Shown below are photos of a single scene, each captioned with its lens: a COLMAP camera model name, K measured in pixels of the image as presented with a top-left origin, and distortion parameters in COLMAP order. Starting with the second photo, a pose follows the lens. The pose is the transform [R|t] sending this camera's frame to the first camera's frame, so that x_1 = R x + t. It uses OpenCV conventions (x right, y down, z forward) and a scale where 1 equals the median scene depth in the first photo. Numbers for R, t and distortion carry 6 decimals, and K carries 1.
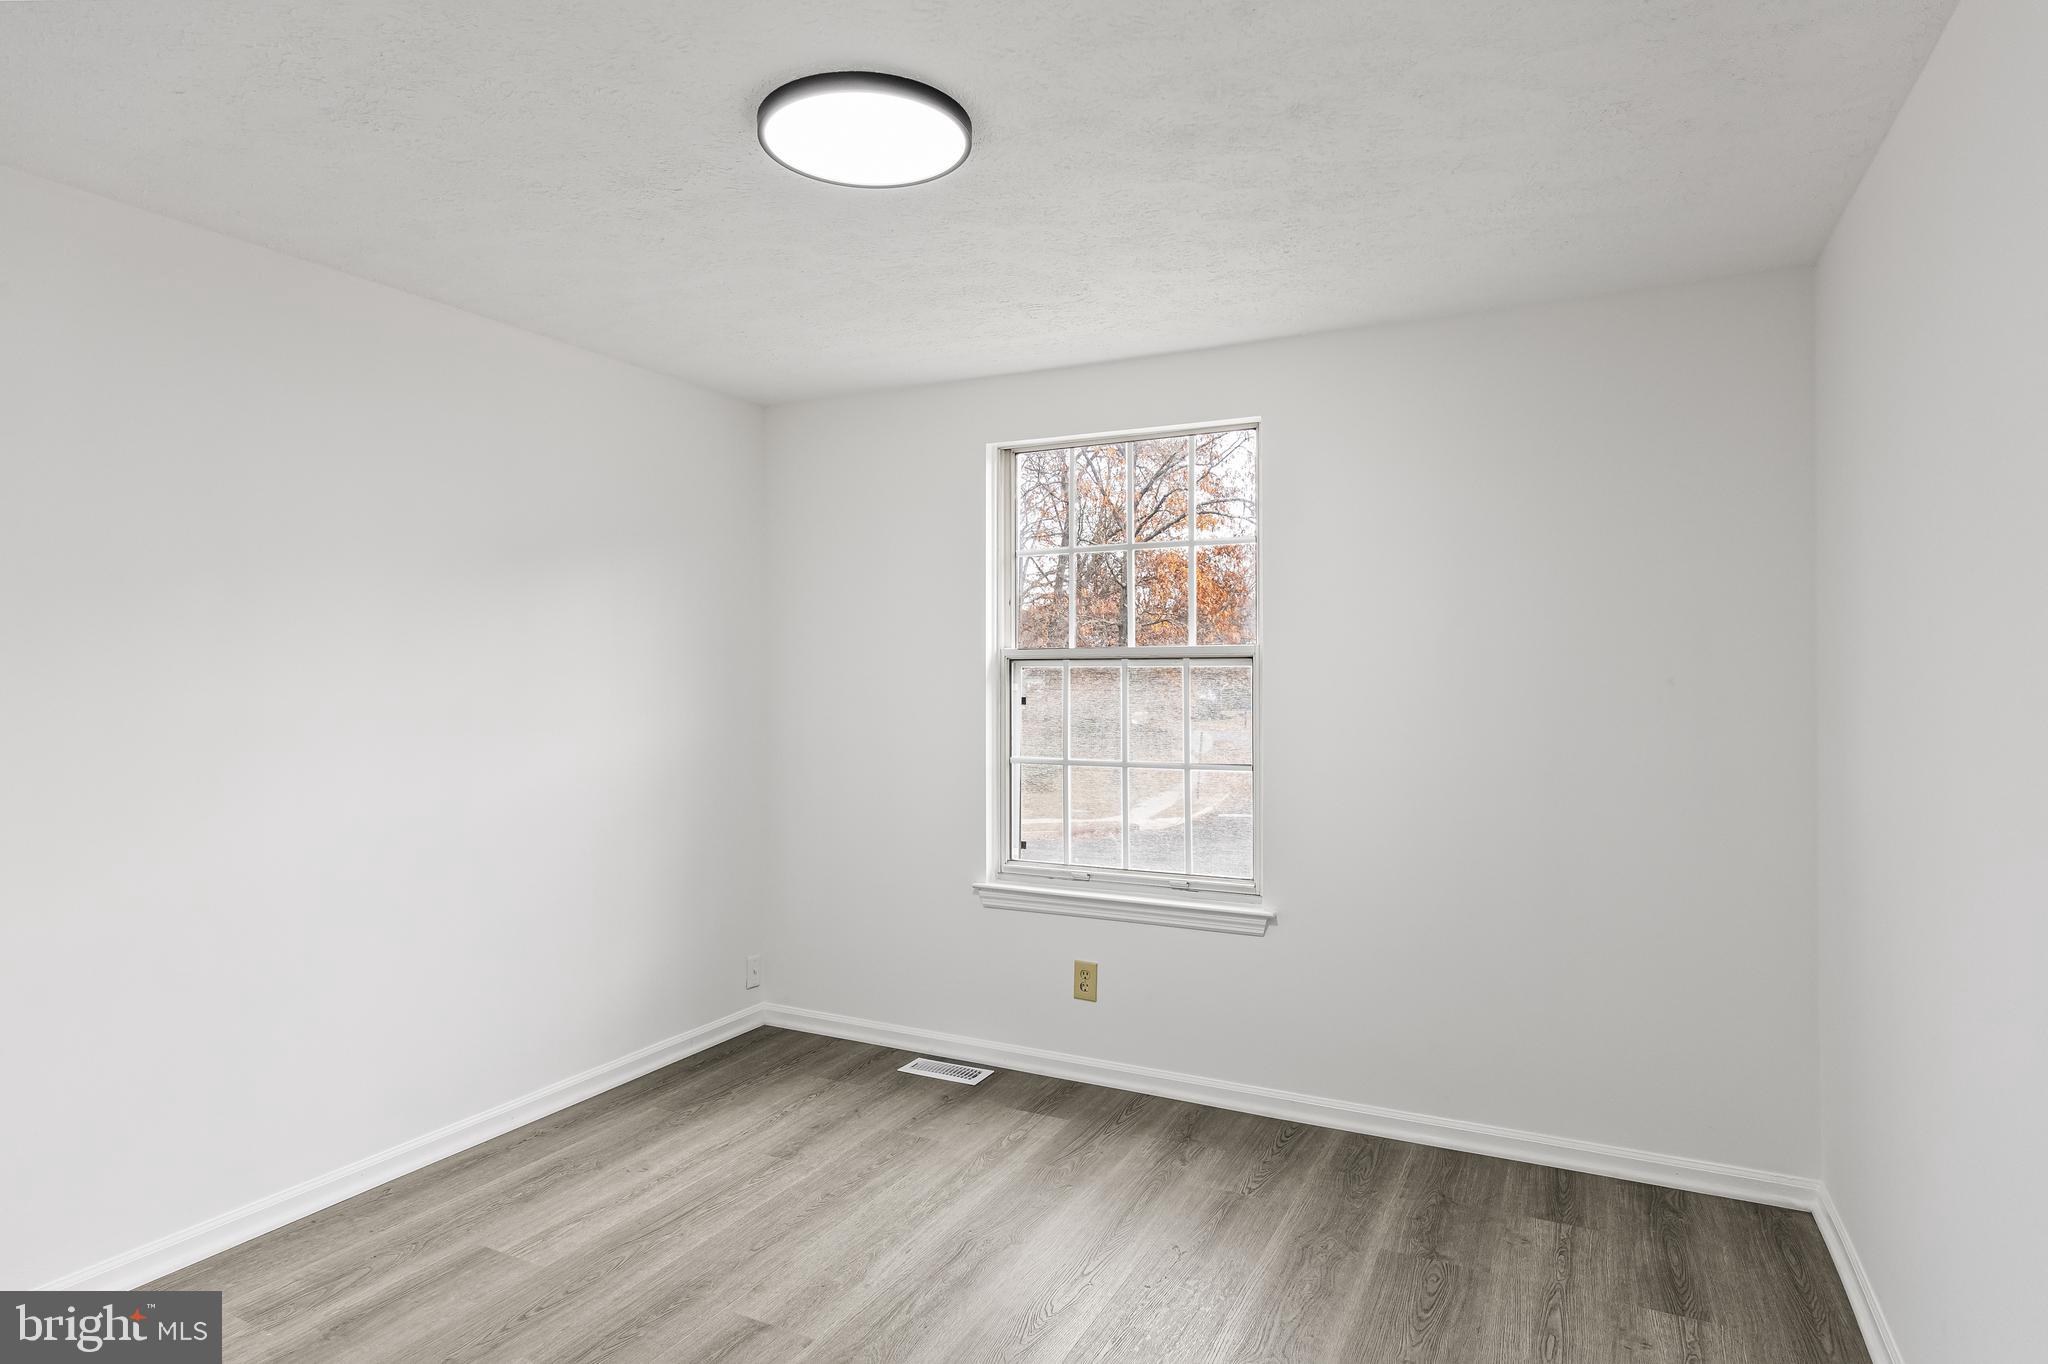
lens RADIAL K [[1129.0, 0, 973.7], [0, 1129.0, 648.6], [0, 0, 1]] dist [-0.006716, 0.000049]
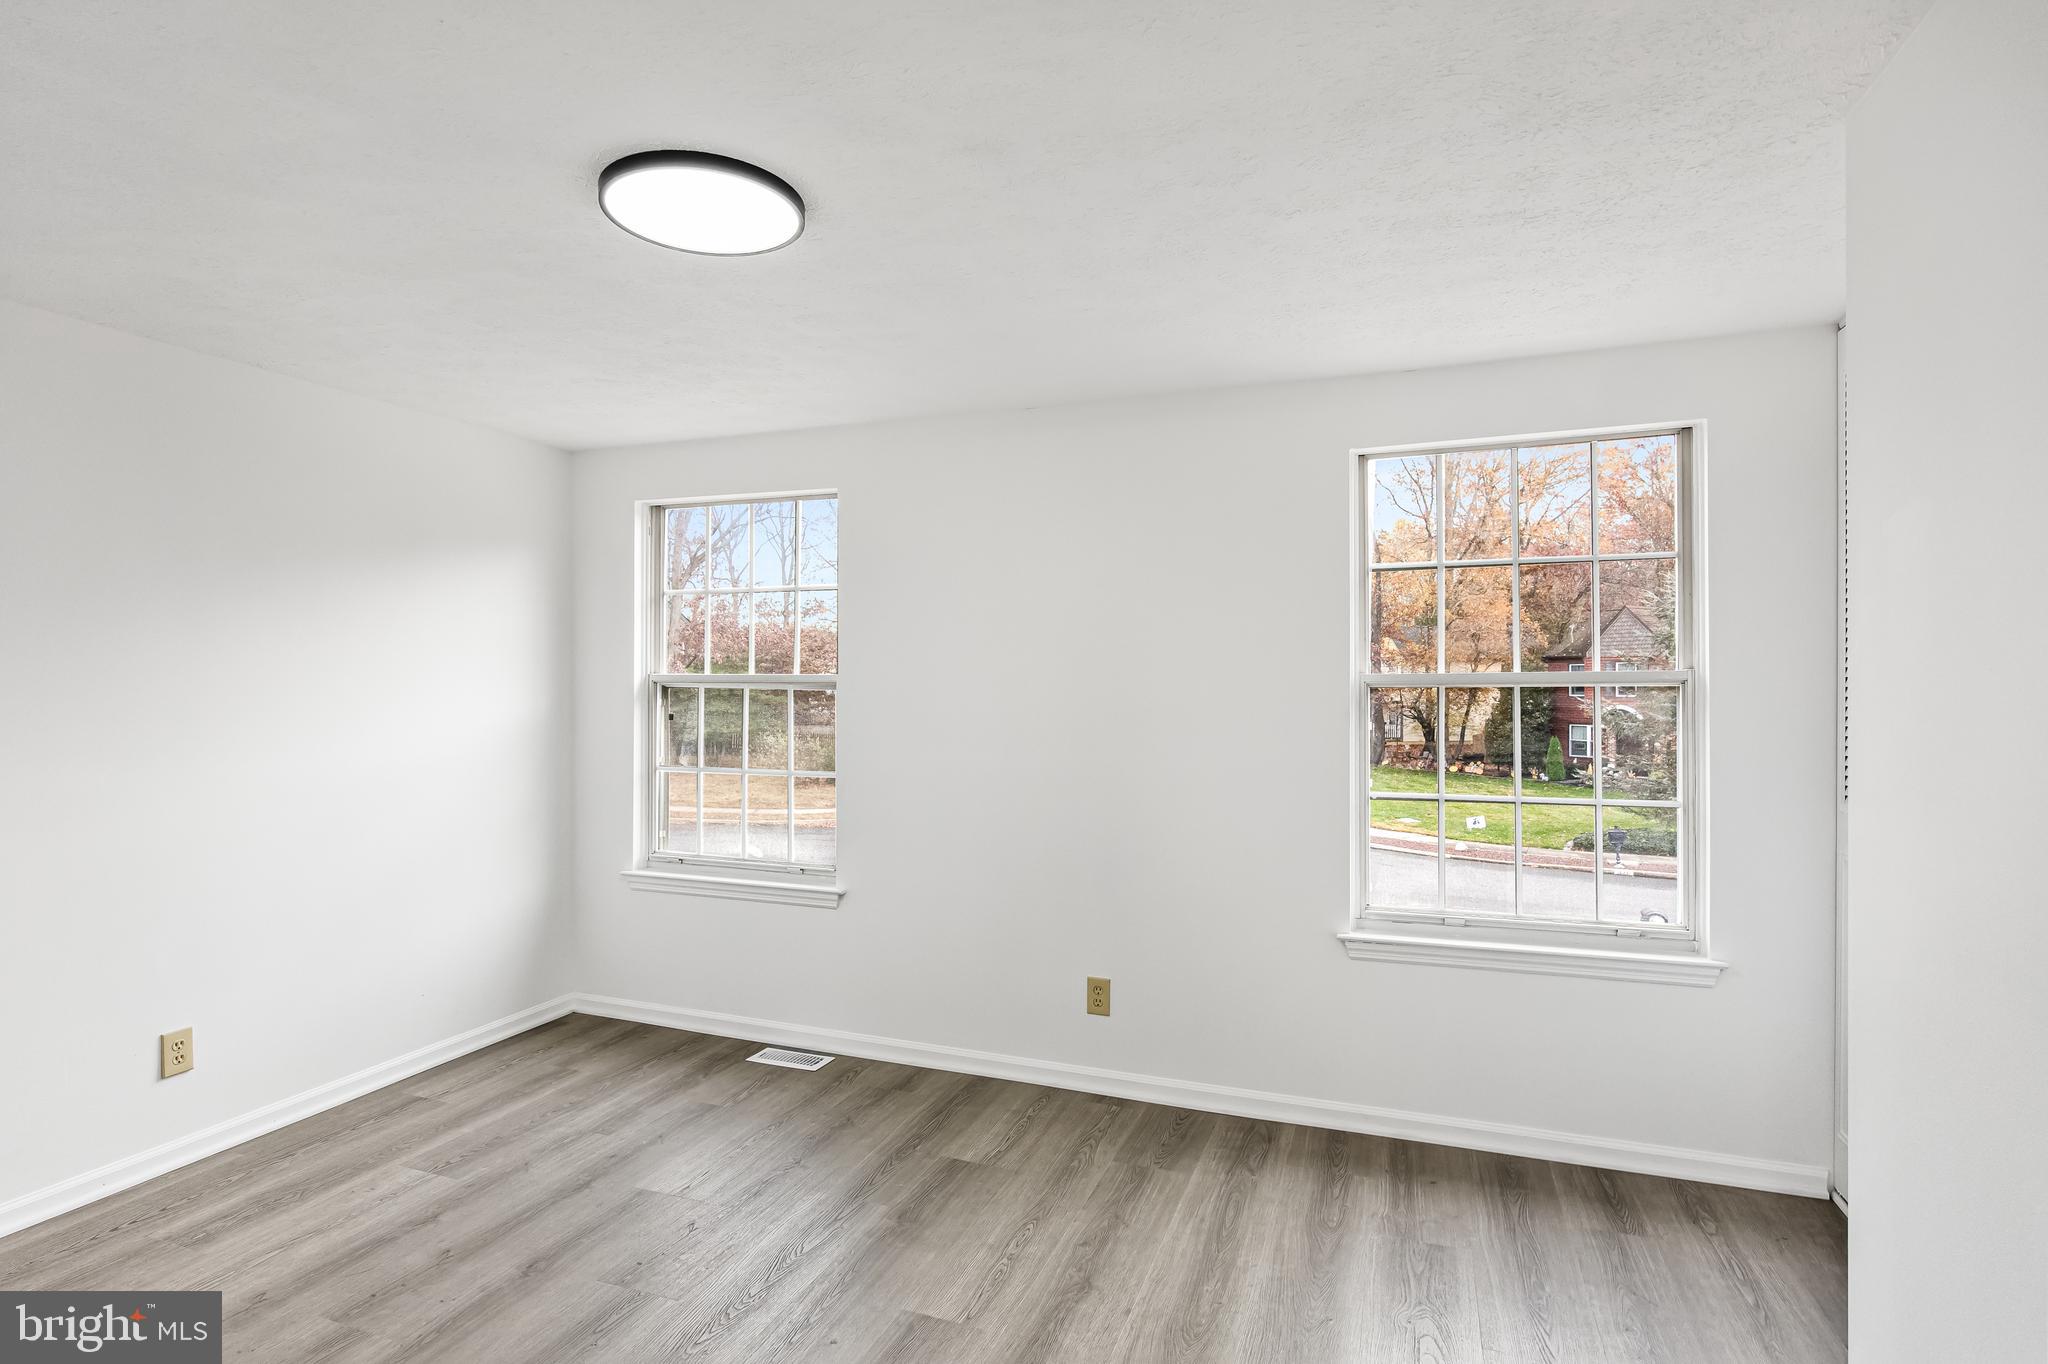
lens RADIAL K [[1044.0, 0, 1026.4], [0, 1044.0, 691.6], [0, 0, 1]] dist [0.002142, -0.000310]
pose [[0.993590, 0.012278, 0.112377, 0.114701], [-0.013503, 0.999857, 0.010143, 0.000921], [-0.112236, -0.011596, 0.993614, -0.053731]]
